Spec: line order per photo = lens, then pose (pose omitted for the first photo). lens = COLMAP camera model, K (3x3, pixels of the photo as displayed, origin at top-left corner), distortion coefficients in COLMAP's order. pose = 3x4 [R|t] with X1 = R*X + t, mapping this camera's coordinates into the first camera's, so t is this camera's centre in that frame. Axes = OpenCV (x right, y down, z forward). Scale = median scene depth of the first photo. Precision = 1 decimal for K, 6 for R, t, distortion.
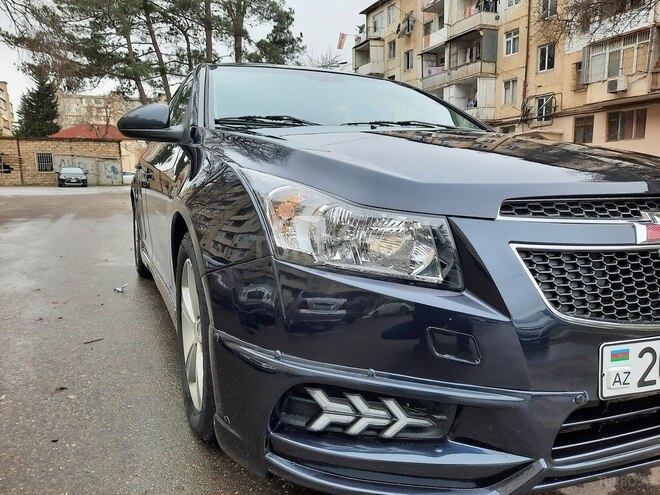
lens RADIAL K [[479.6, 0, 328.0], [0, 479.6, 250.6], [0, 0, 1]] dist [0.058853, -0.041124]
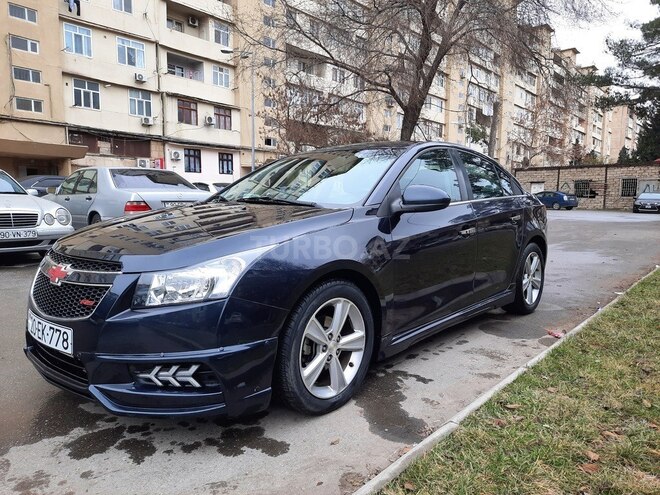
lens RADIAL K [[479.6, 0, 330.3], [0, 479.6, 248.0], [0, 0, 1]] dist [0.058853, -0.041124]
pose [[0.407797, 0.108111, -0.906650, 0.115770], [-0.152784, 0.987045, 0.048978, -0.016119], [0.900199, 0.118549, 0.419032, 0.043875]]
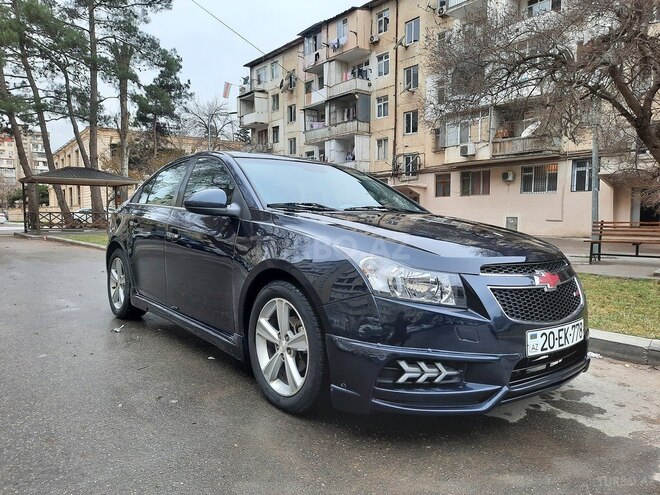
lens RADIAL K [[479.6, 0, 328.3], [0, 479.6, 250.4], [0, 0, 1]] dist [0.058853, -0.041124]
pose [[0.968196, 0.002819, 0.250177, -0.028824], [0.018905, 0.996253, -0.084389, -0.000176], [-0.249478, 0.086435, 0.964515, -0.031069]]
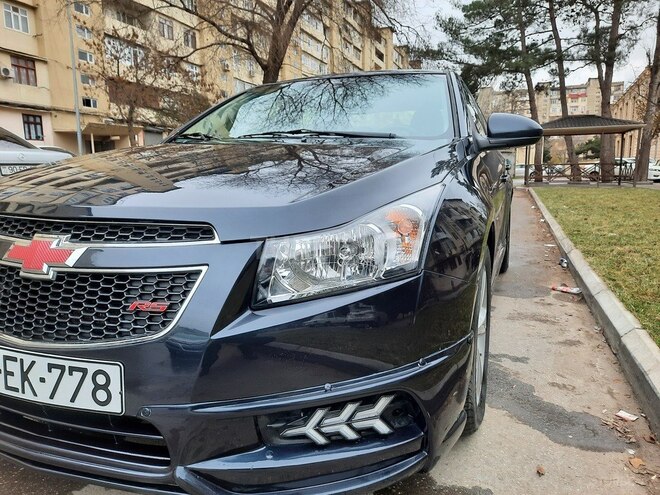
lens RADIAL K [[479.6, 0, 330.5], [0, 479.6, 252.1], [0, 0, 1]] dist [0.058853, -0.041124]
pose [[0.692028, 0.127638, -0.710496, 0.070400], [-0.113487, 0.991241, 0.067536, -0.006926], [0.712894, 0.033895, 0.700453, 0.026933]]
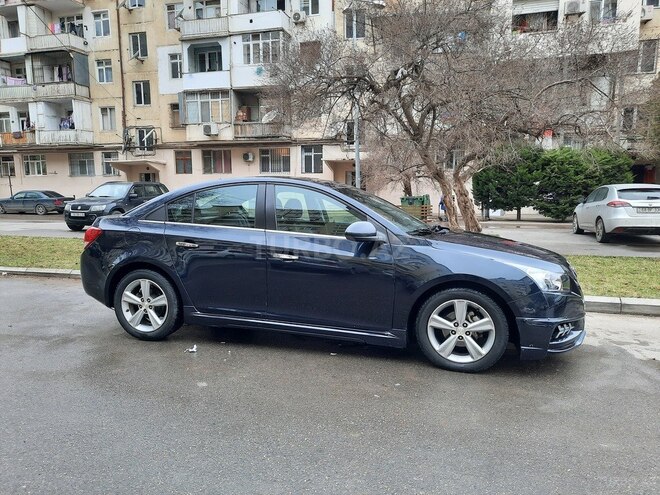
lens RADIAL K [[479.6, 0, 333.7], [0, 479.6, 246.4], [0, 0, 1]] dist [0.058853, -0.041124]
pose [[0.642982, -0.076934, 0.762007, -0.134968], [0.108881, 0.994019, 0.008484, -0.018123], [-0.758102, 0.077513, 0.647513, -0.004122]]
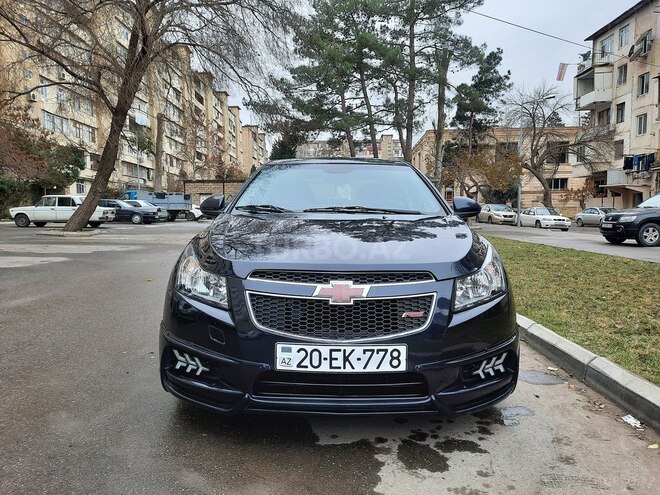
lens RADIAL K [[479.6, 0, 329.4], [0, 479.6, 250.5], [0, 0, 1]] dist [0.058853, -0.041124]
pose [[0.905901, 0.047520, -0.420815, 0.054155], [-0.076457, 0.995708, -0.052151, -0.003692], [0.416531, 0.079418, 0.905646, -0.026801]]
